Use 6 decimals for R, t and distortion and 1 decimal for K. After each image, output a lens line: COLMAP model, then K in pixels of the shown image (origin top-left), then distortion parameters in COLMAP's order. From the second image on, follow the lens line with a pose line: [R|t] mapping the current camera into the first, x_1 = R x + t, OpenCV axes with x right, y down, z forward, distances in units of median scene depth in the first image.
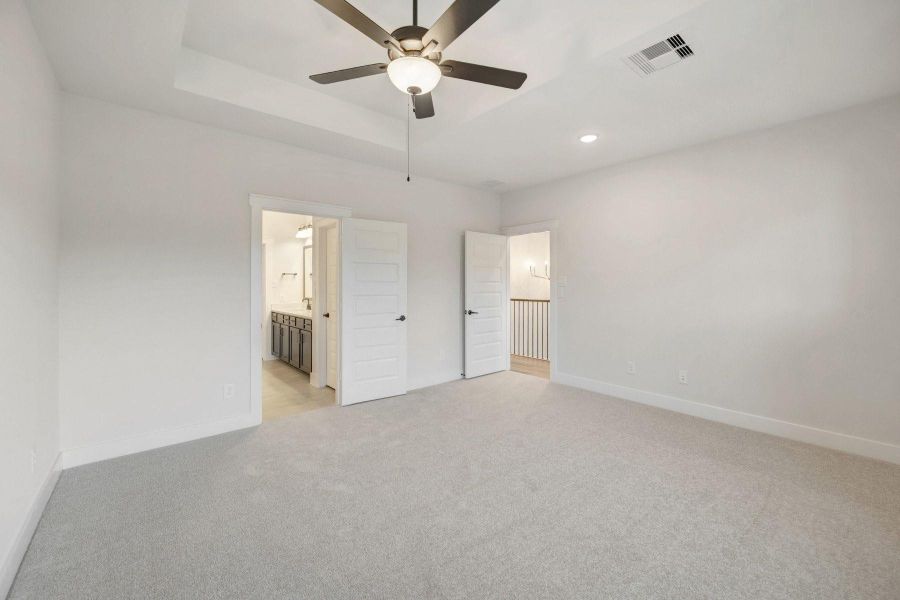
lens RADIAL K [[363.9, 0, 453.6], [0, 363.9, 286.8], [0, 0, 1]] dist [-0.000171, -0.000068]
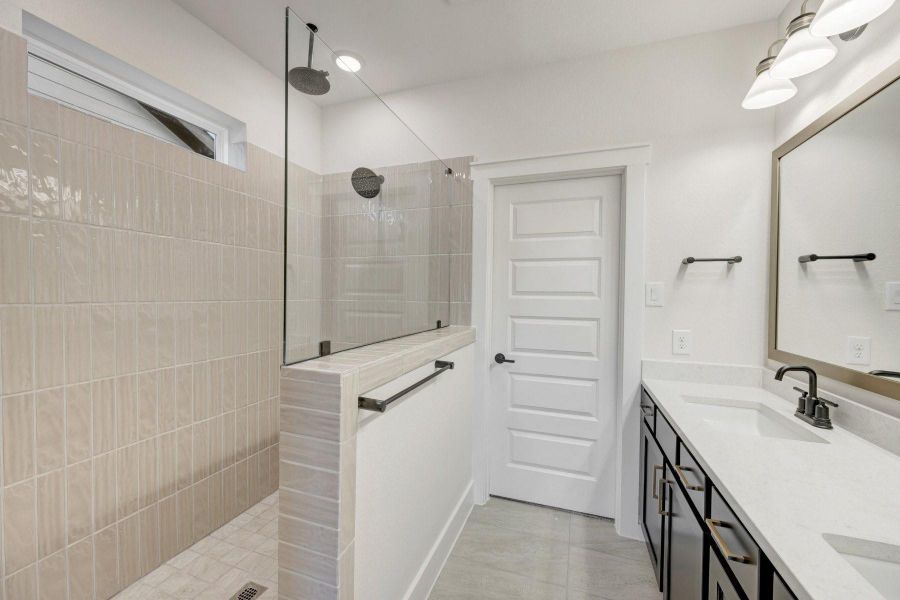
lens RADIAL K [[358.0, 0, 450.0], [0, 358.0, 300.0], [0, 0, 1]] dist [-0.000256, -0.000215]
pose [[0.503091, 0.015775, -0.864089, -0.318880], [-0.010125, 0.999872, 0.012358, -0.006079], [0.864174, 0.002532, 0.503187, 0.700327]]
